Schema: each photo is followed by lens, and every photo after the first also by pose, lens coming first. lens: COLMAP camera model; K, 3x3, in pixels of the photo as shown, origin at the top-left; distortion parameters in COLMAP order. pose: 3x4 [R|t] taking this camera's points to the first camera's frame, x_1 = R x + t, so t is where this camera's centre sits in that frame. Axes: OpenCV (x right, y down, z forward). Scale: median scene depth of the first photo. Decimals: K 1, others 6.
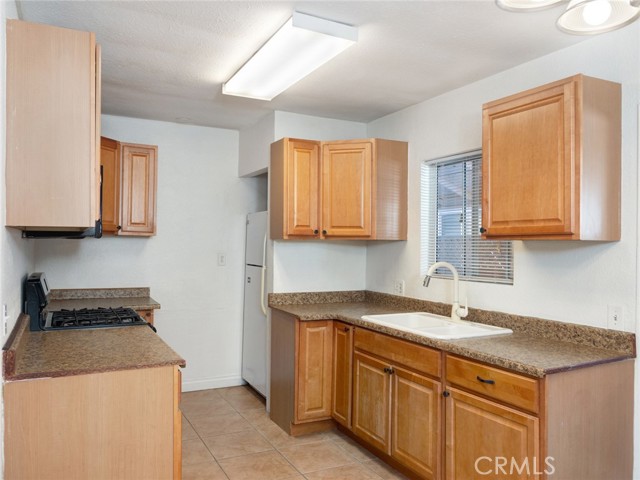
lens RADIAL K [[492.0, 0, 324.5], [0, 492.0, 238.6], [0, 0, 1]] dist [0.003078, -0.001258]
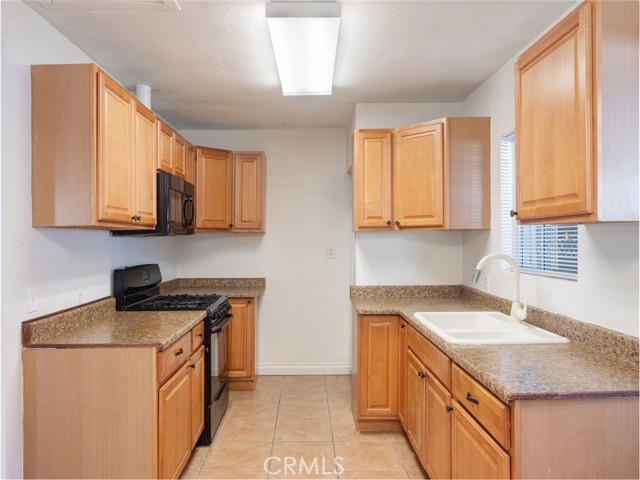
lens RADIAL K [[468.8, 0, 319.6], [0, 468.8, 234.0], [0, 0, 1]] dist [0.006282, 0.000404]
pose [[0.893017, -0.025215, -0.449317, 0.308004], [0.025899, 0.999654, -0.004625, 0.009515], [0.449278, -0.007506, 0.893361, 0.133178]]
